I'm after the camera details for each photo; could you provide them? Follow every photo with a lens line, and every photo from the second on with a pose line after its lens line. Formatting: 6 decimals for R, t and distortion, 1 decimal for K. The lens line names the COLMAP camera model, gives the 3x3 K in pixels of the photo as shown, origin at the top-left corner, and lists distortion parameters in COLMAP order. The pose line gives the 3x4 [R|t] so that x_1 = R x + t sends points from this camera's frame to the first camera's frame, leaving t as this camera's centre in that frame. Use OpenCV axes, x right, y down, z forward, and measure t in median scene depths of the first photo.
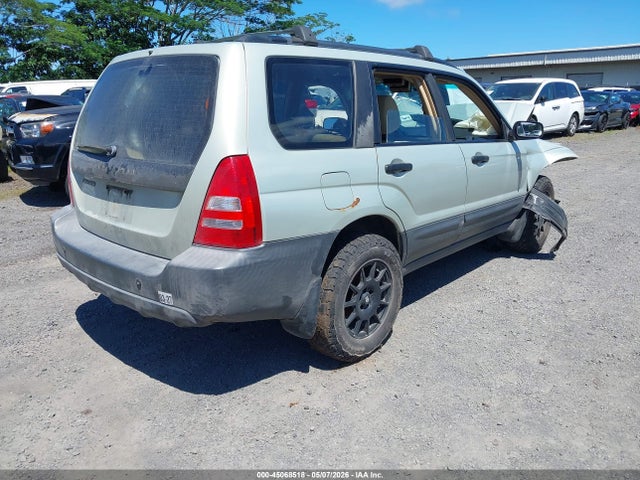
lens RADIAL K [[510.7, 0, 321.3], [0, 510.7, 241.3], [0, 0, 1]] dist [0.010108, 0.002317]
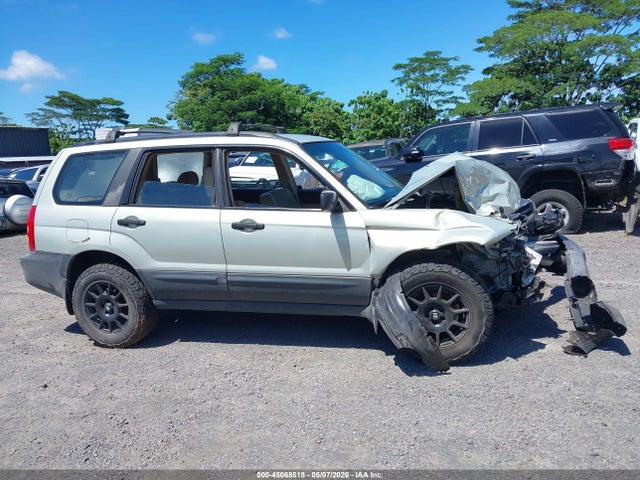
lens RADIAL K [[510.7, 0, 328.8], [0, 510.7, 249.5], [0, 0, 1]] dist [0.010108, 0.002317]
pose [[0.450216, 0.129186, -0.883525, 1.931388], [-0.195353, 0.979758, 0.043712, -0.279822], [0.871288, 0.152920, 0.466340, 0.975857]]
